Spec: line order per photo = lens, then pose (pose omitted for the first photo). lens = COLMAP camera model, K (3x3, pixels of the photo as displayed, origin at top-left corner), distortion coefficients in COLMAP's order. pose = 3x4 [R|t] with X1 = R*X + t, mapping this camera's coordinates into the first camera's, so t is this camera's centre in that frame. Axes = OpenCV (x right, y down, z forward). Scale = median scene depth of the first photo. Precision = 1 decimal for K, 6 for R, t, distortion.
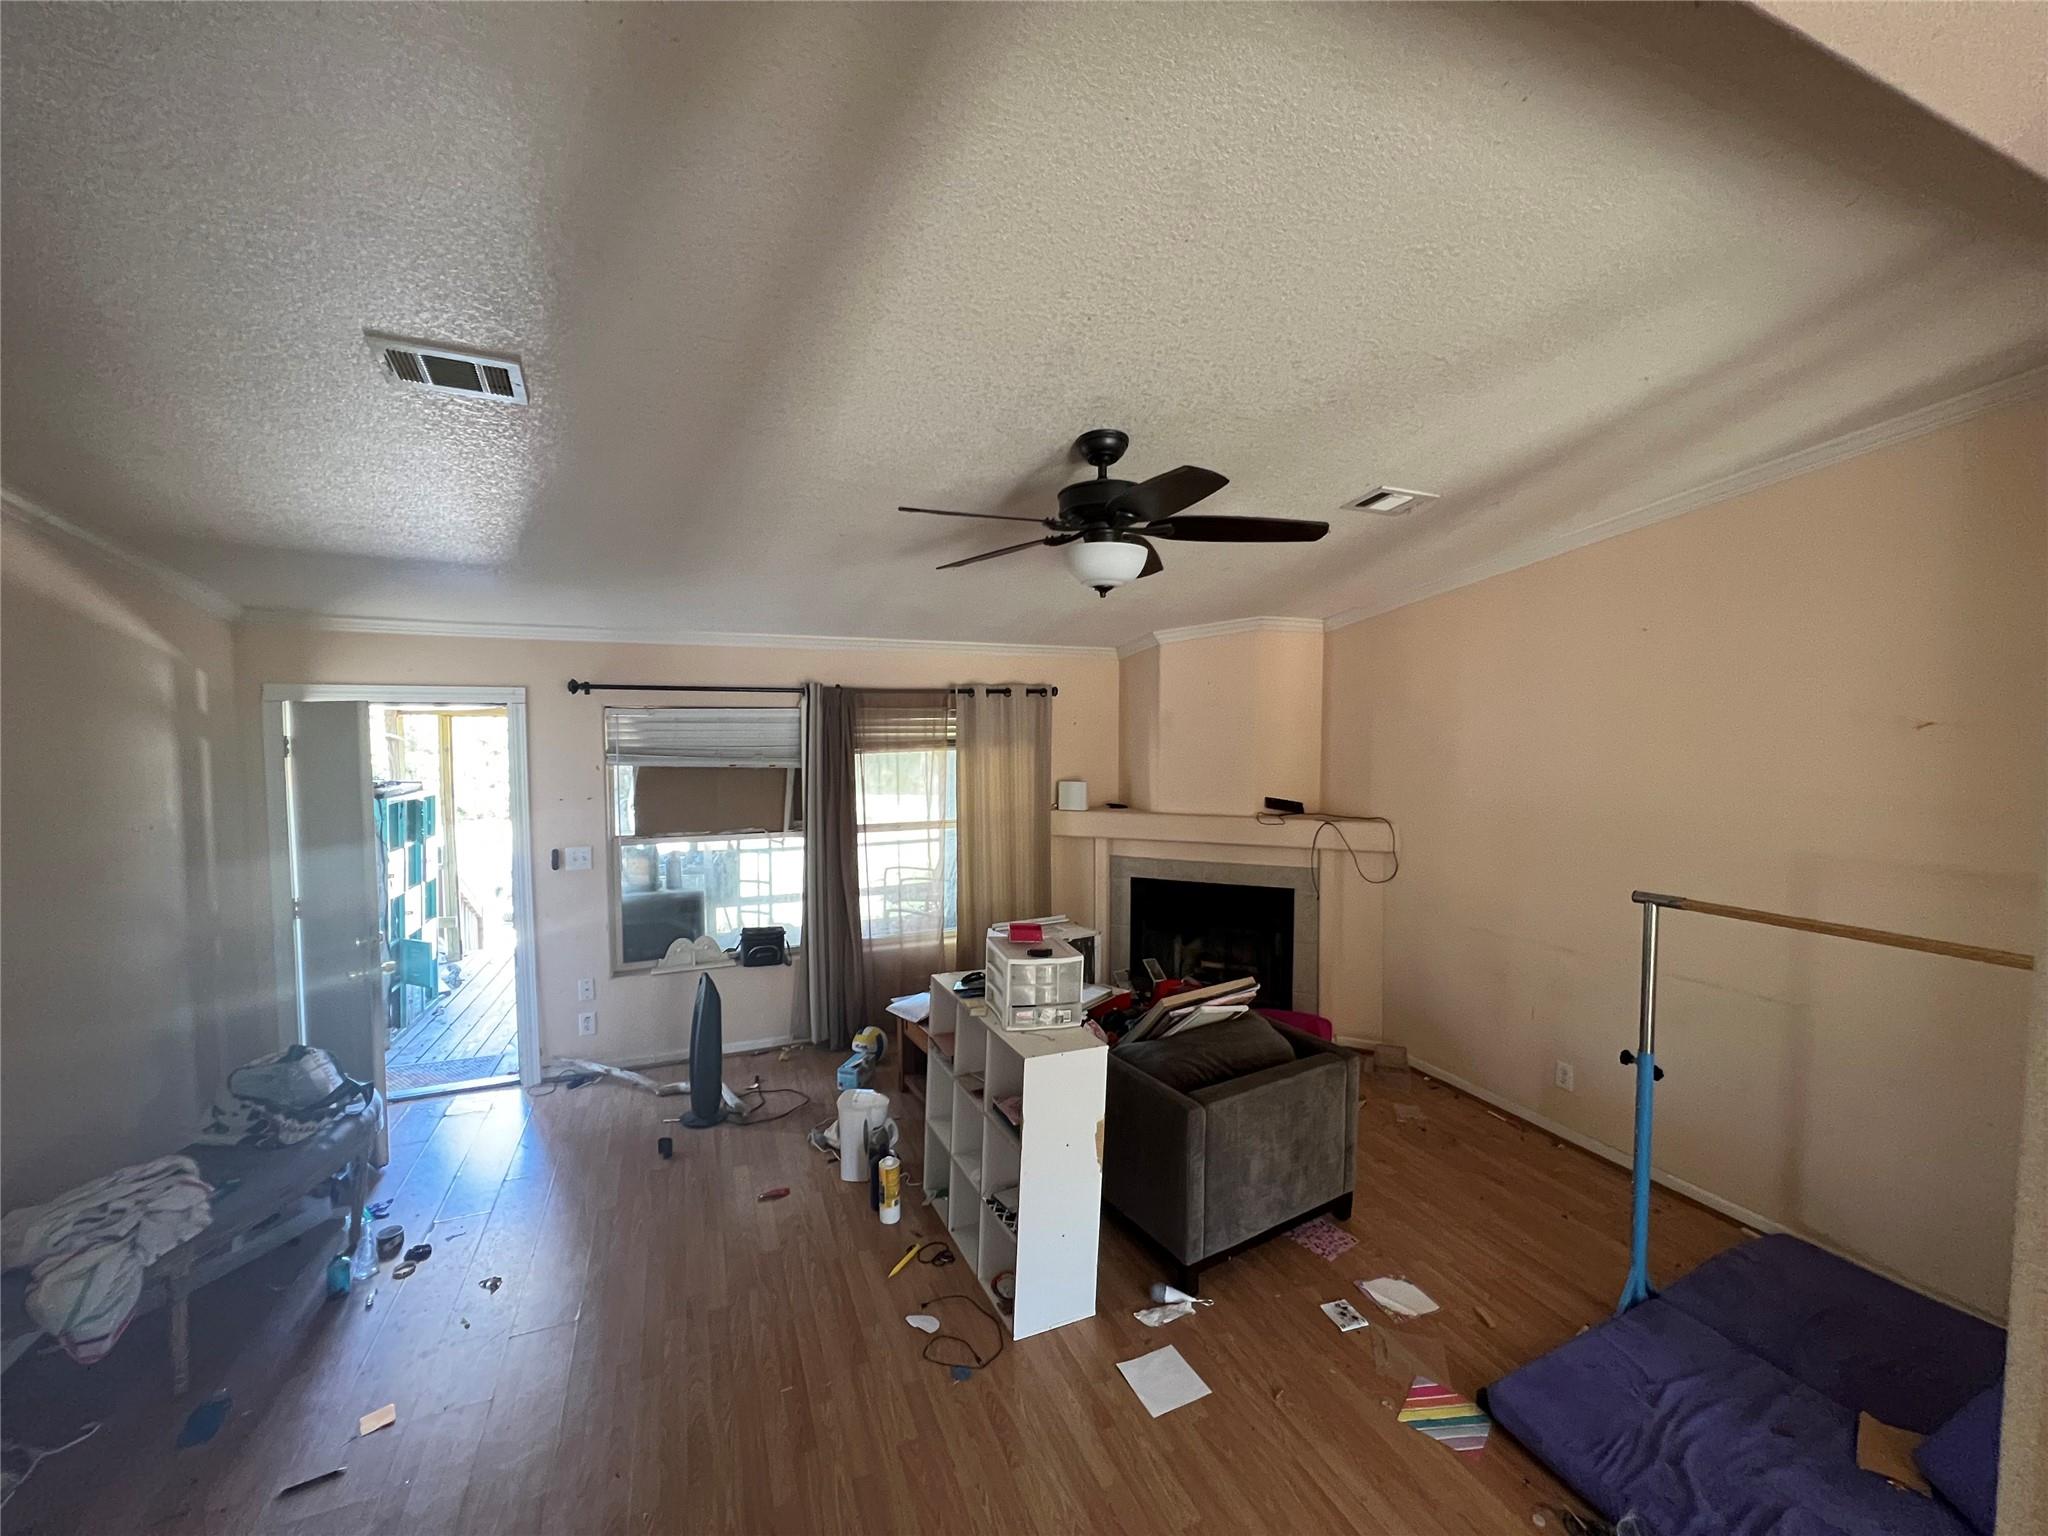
lens RADIAL K [[823.9, 0, 1024.0], [0, 823.9, 768.0], [0, 0, 1]] dist [0.000509, 0.000260]
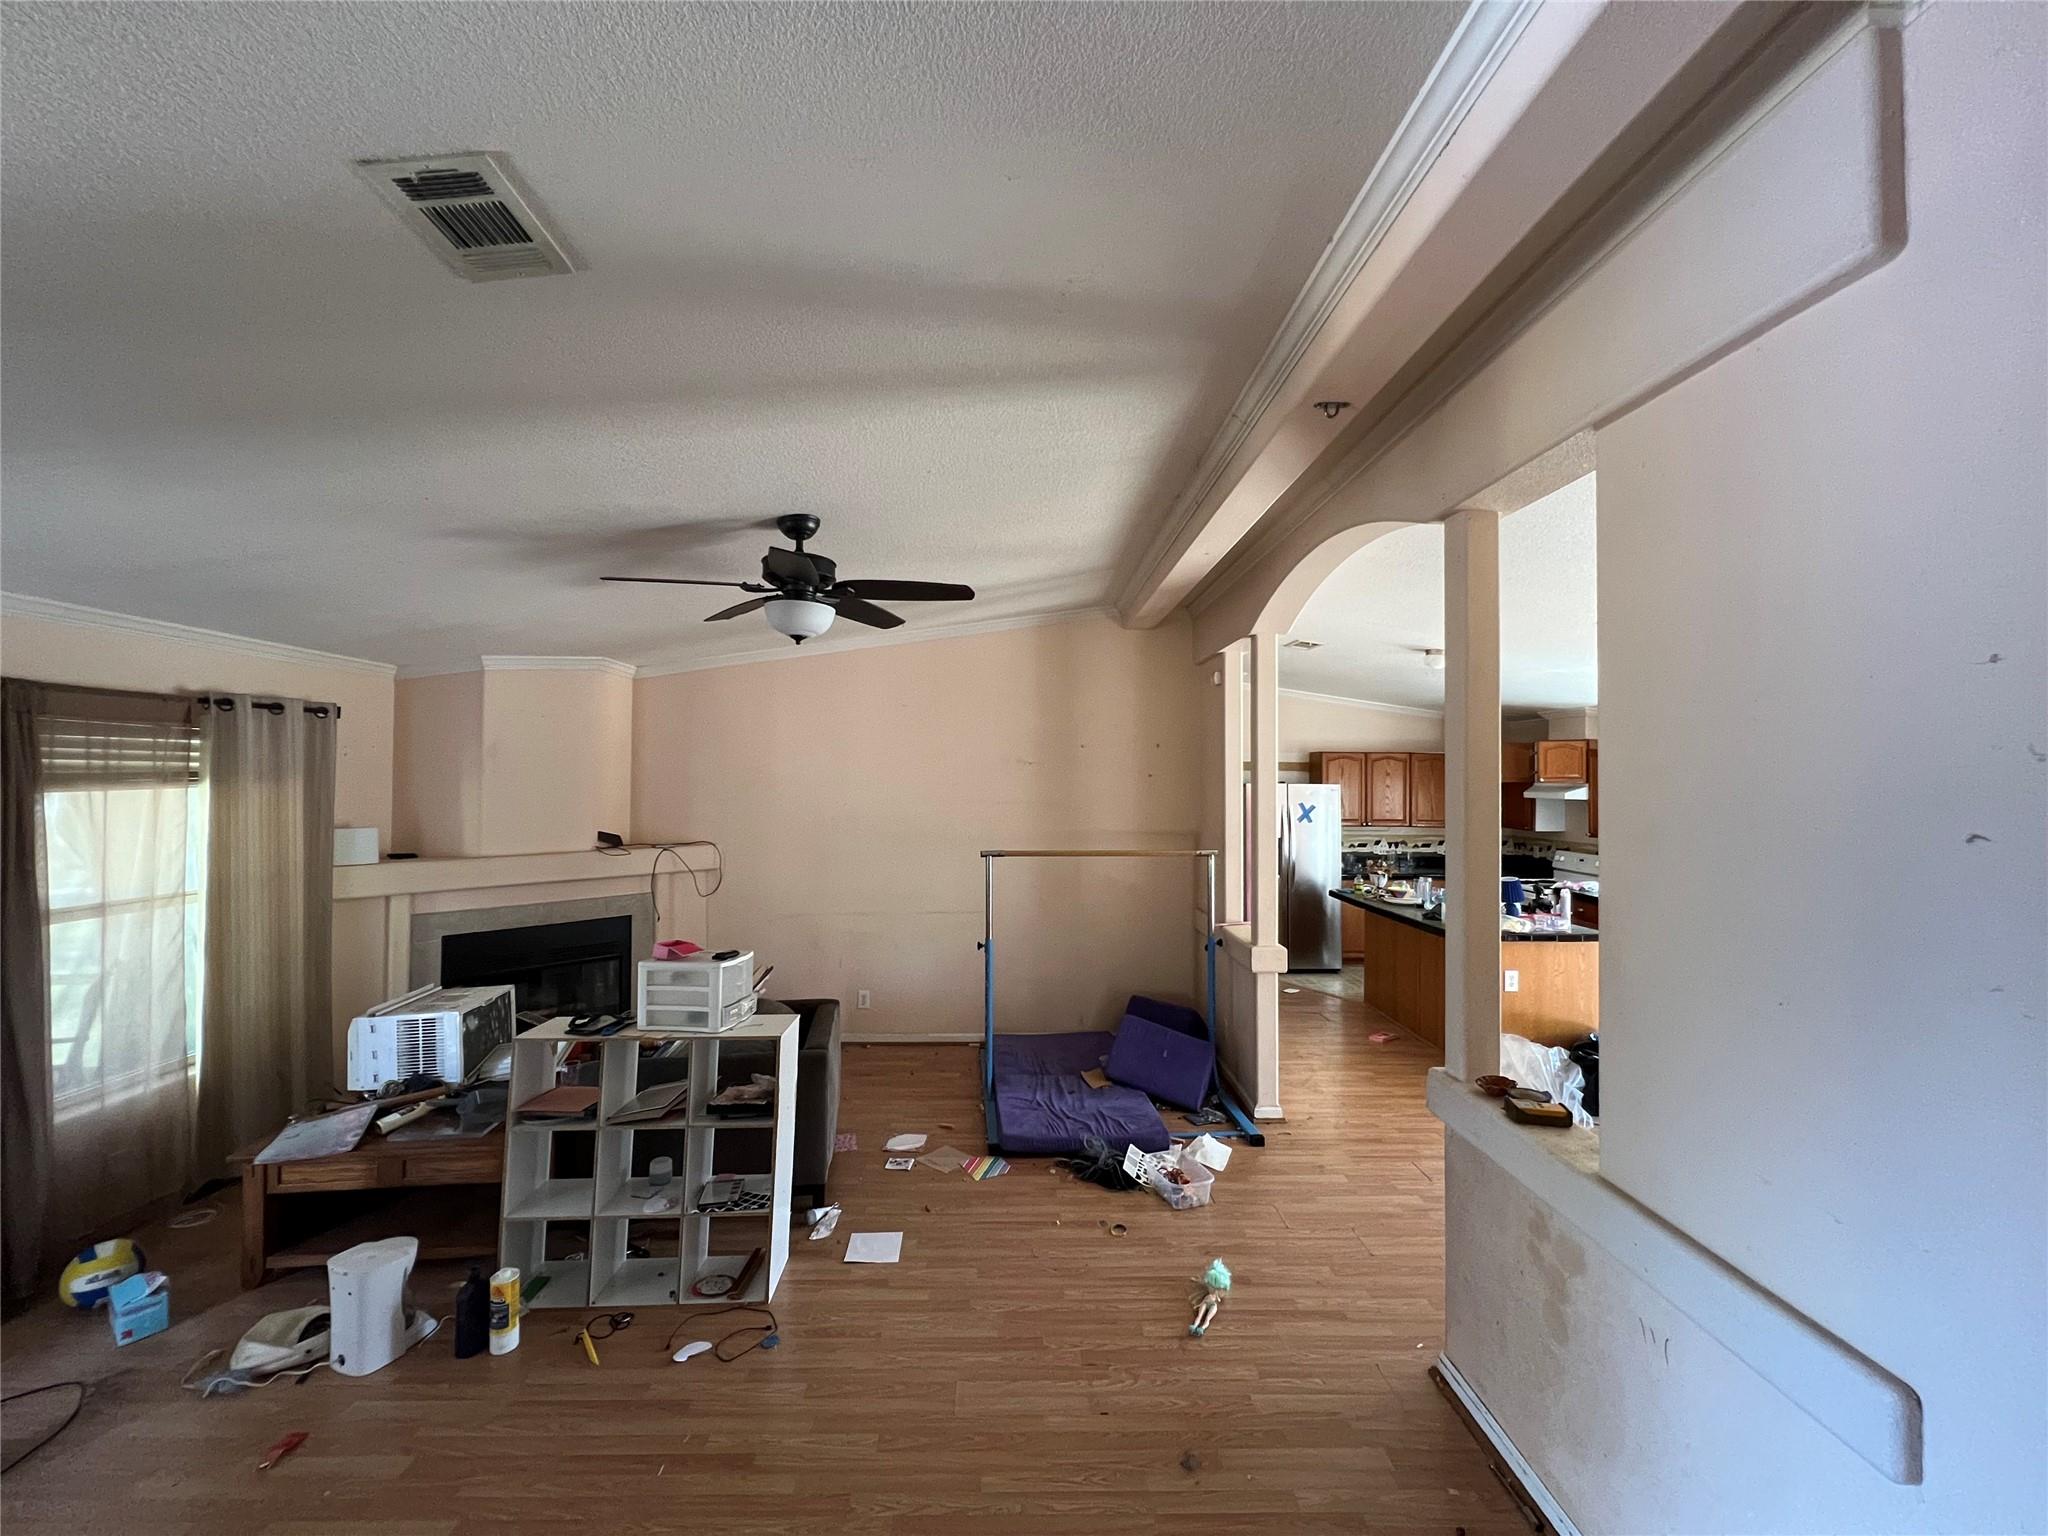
lens RADIAL K [[823.9, 0, 1024.0], [0, 823.9, 768.0], [0, 0, 1]] dist [0.000509, 0.000260]
pose [[0.370650, 0.016587, 0.928625, -0.470658], [0.047699, 0.998181, -0.036868, 0.020073], [-0.927547, 0.057960, 0.369184, 0.122461]]
